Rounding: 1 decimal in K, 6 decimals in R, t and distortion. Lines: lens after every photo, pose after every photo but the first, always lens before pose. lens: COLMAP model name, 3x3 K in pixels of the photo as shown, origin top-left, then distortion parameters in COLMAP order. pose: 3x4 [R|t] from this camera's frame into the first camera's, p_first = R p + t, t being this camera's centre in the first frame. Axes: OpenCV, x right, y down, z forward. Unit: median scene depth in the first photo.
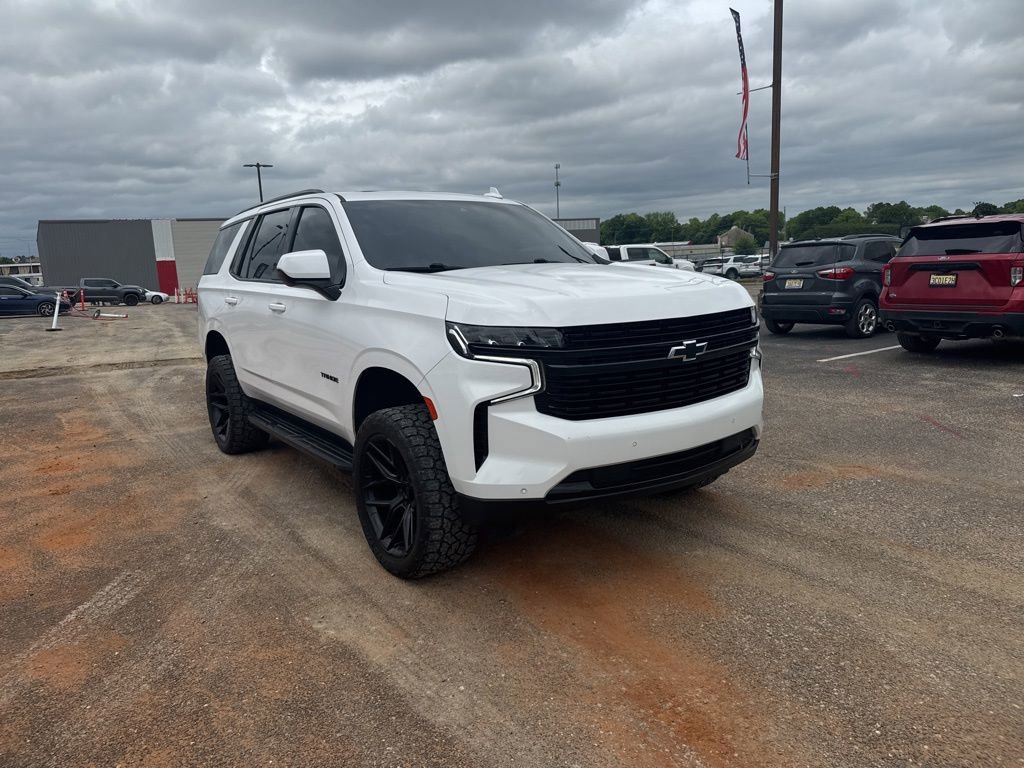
lens RADIAL K [[715.7, 0, 521.4], [0, 715.7, 386.3], [0, 0, 1]] dist [0.034129, -0.052065]
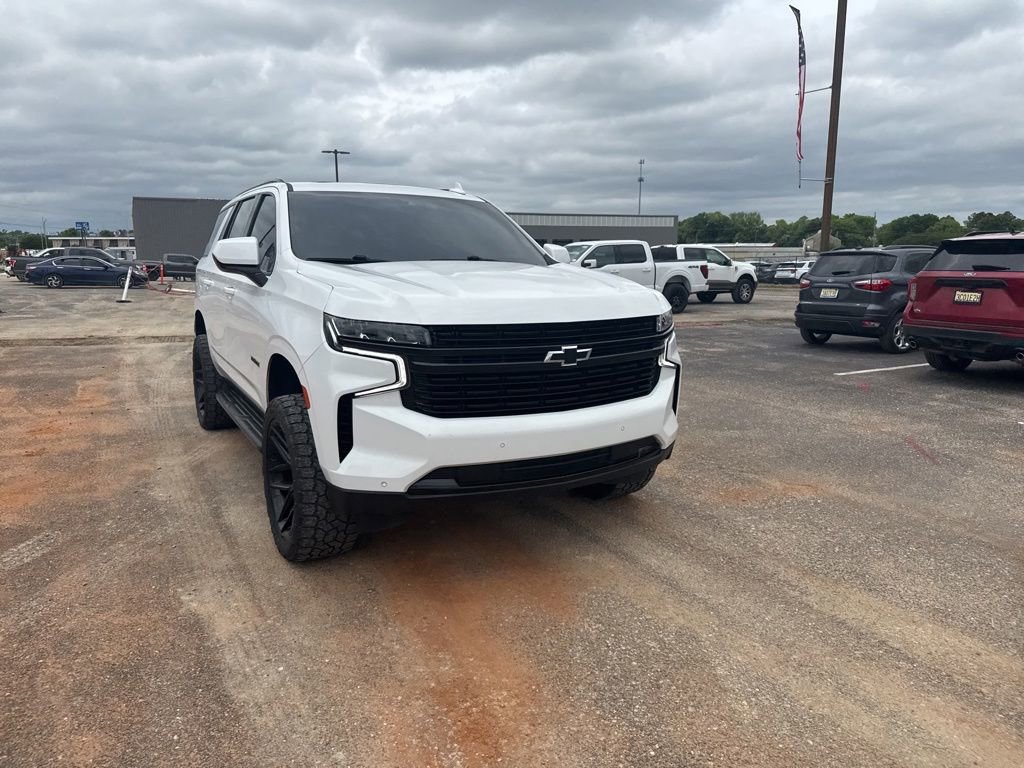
lens RADIAL K [[717.4, 0, 527.5], [0, 717.4, 381.8], [0, 0, 1]] dist [0.033578, -0.051046]
pose [[0.994187, 0.060900, -0.088792, 0.205985], [-0.060706, 0.998144, 0.004890, -0.011244], [0.088925, 0.000528, 0.996038, 0.000260]]
